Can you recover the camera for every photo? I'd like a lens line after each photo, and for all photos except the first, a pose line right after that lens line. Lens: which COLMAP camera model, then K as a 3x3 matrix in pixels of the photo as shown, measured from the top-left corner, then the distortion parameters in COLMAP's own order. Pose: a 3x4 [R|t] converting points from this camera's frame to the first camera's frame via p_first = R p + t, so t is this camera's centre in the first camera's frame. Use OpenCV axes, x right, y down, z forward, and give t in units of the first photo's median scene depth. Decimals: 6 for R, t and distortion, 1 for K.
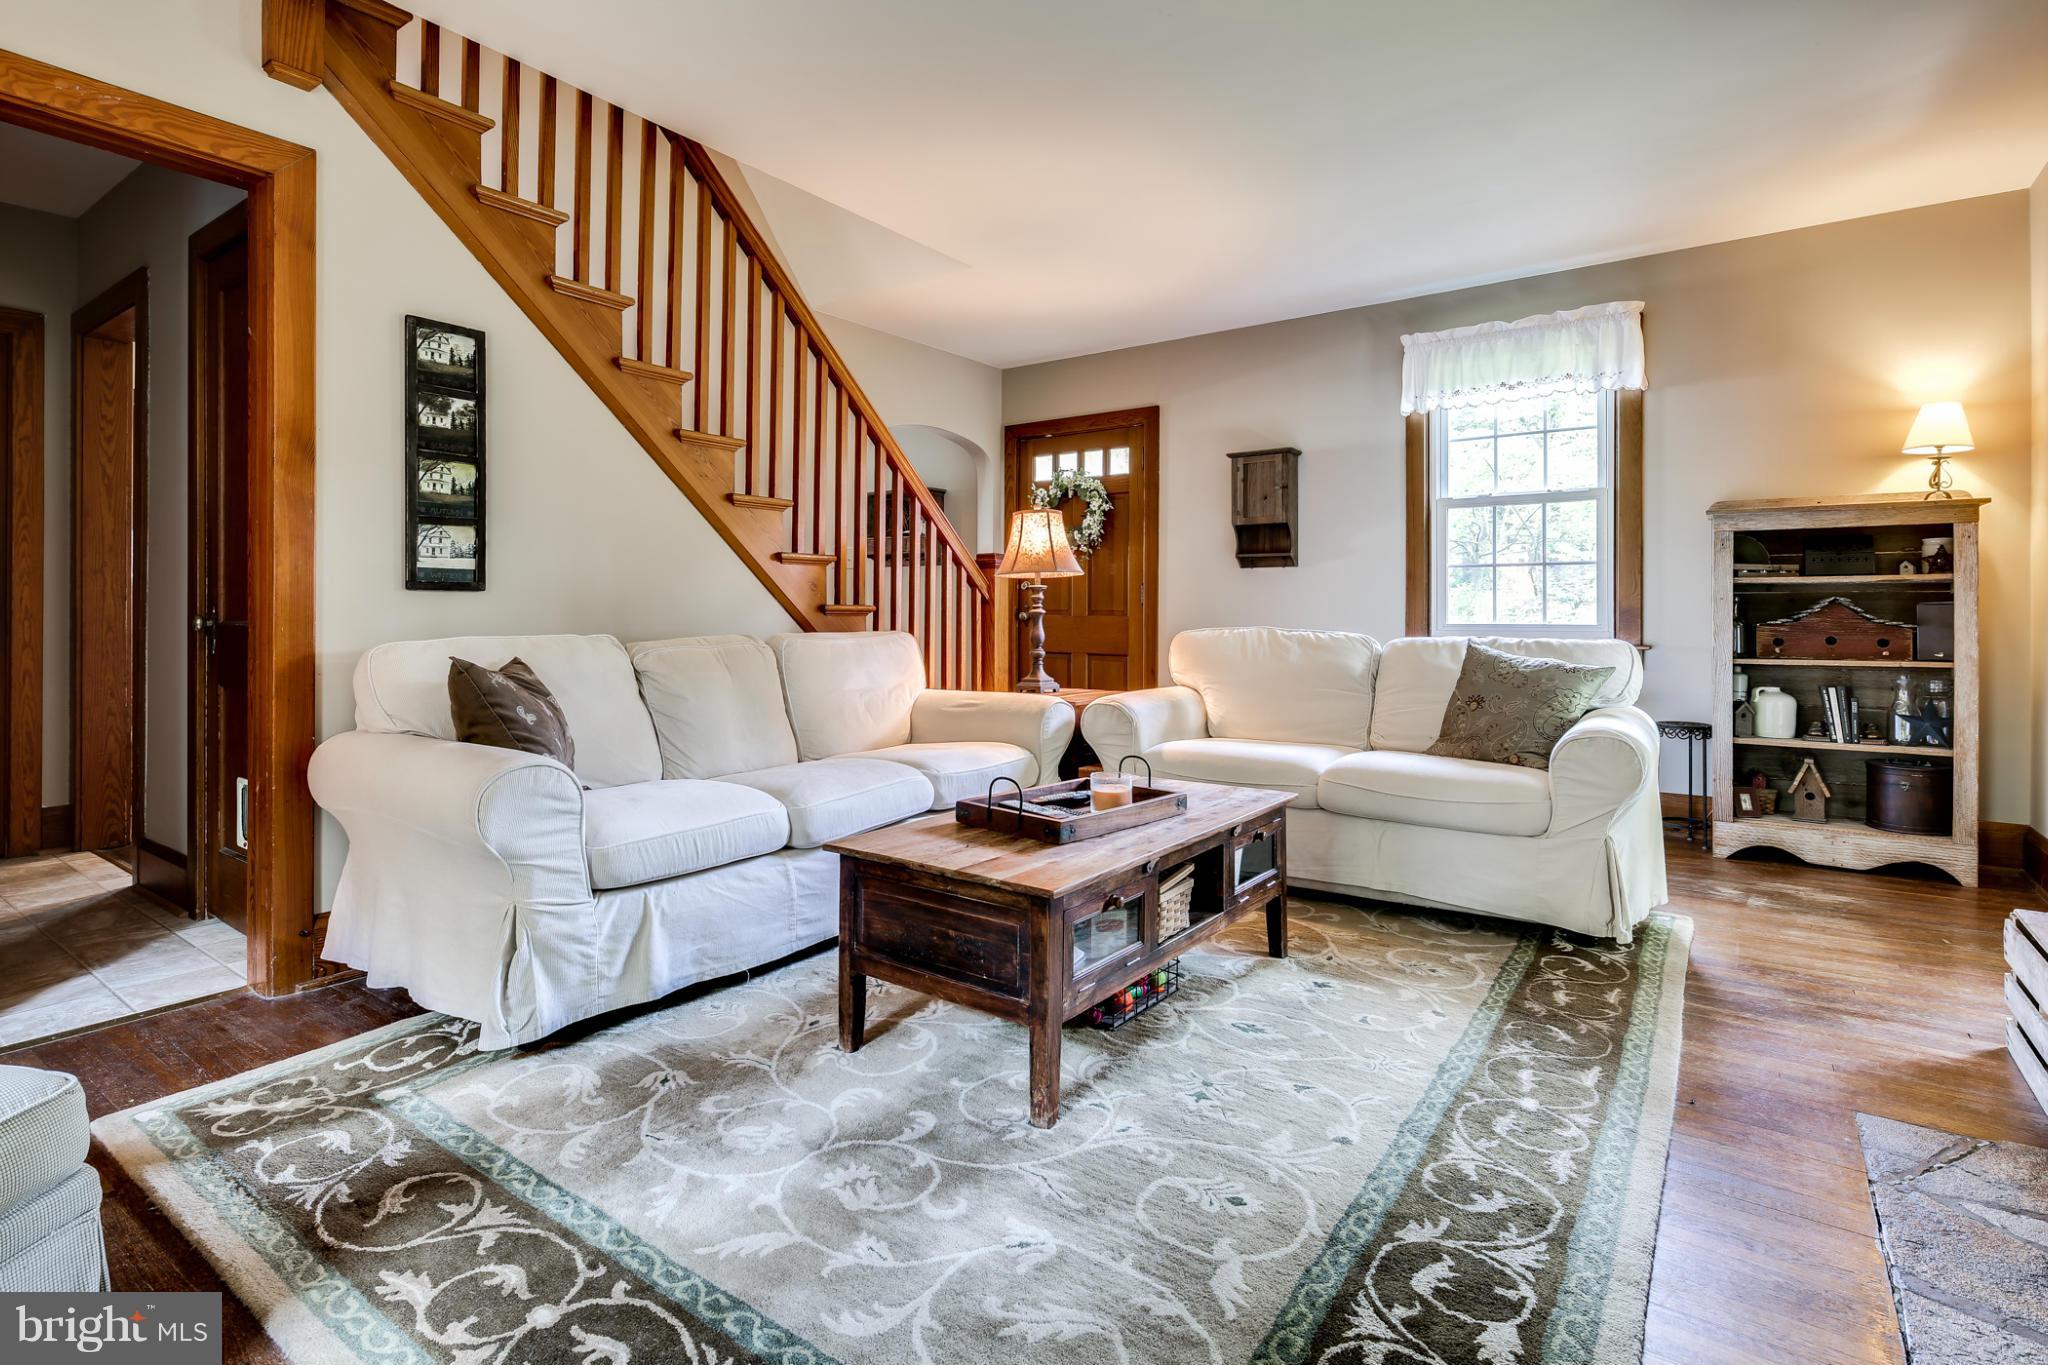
lens RADIAL K [[996.9, 0, 1015.0], [0, 996.9, 597.8], [0, 0, 1]] dist [-0.000385, -0.000729]
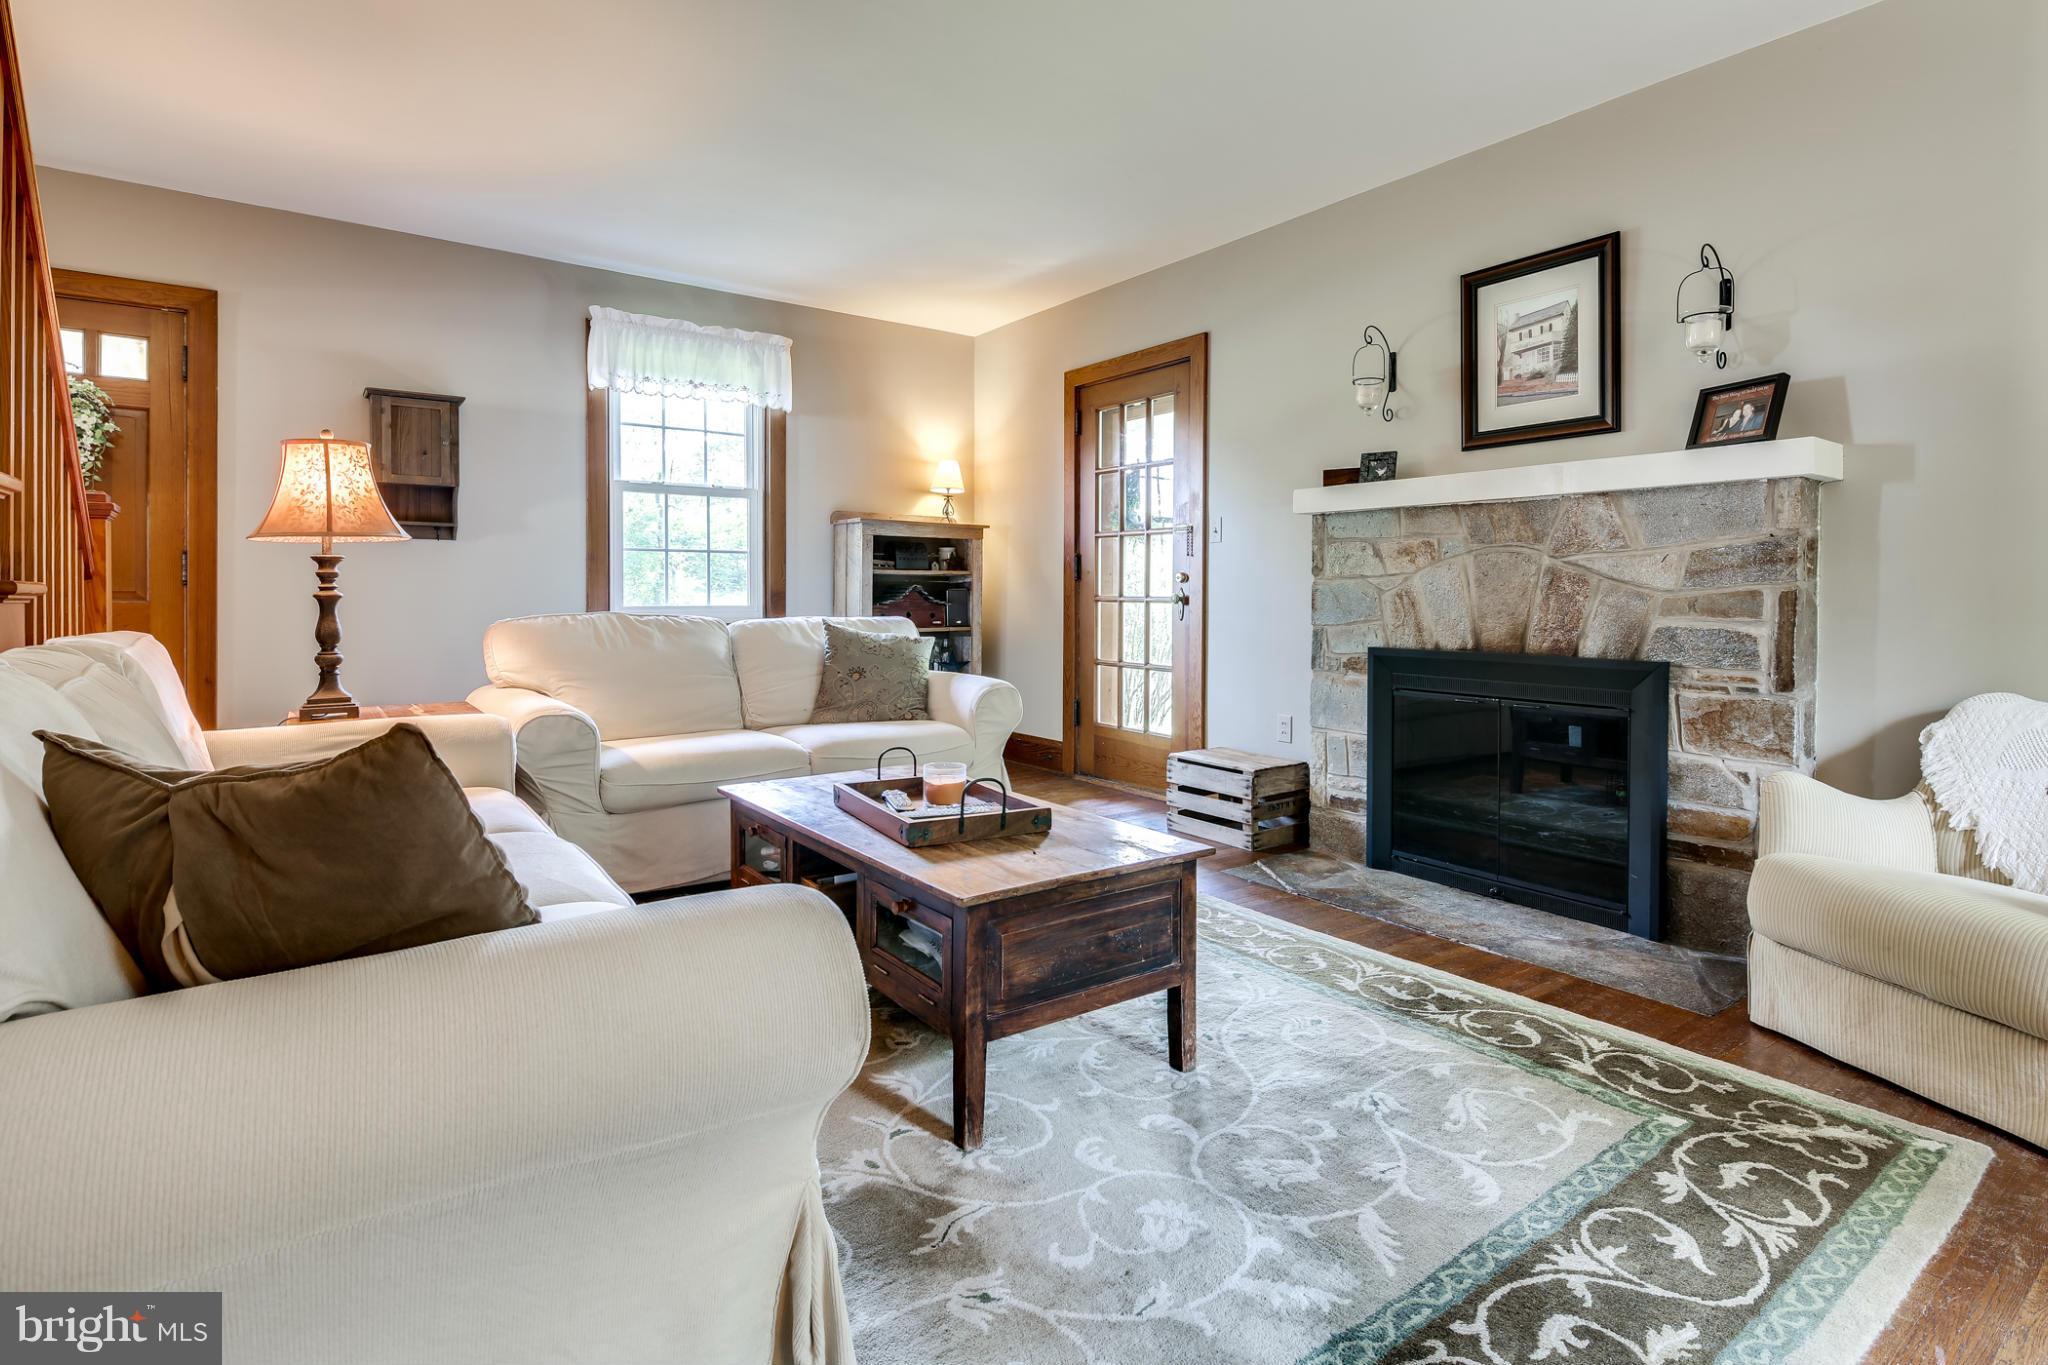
lens RADIAL K [[996.9, 0, 1015.0], [0, 996.9, 597.8], [0, 0, 1]] dist [-0.000385, -0.000729]
pose [[0.312583, -0.003021, 0.949886, -0.451766], [-0.016134, 0.999834, 0.008489, 0.002931], [-0.949753, -0.017979, 0.312482, 0.358069]]
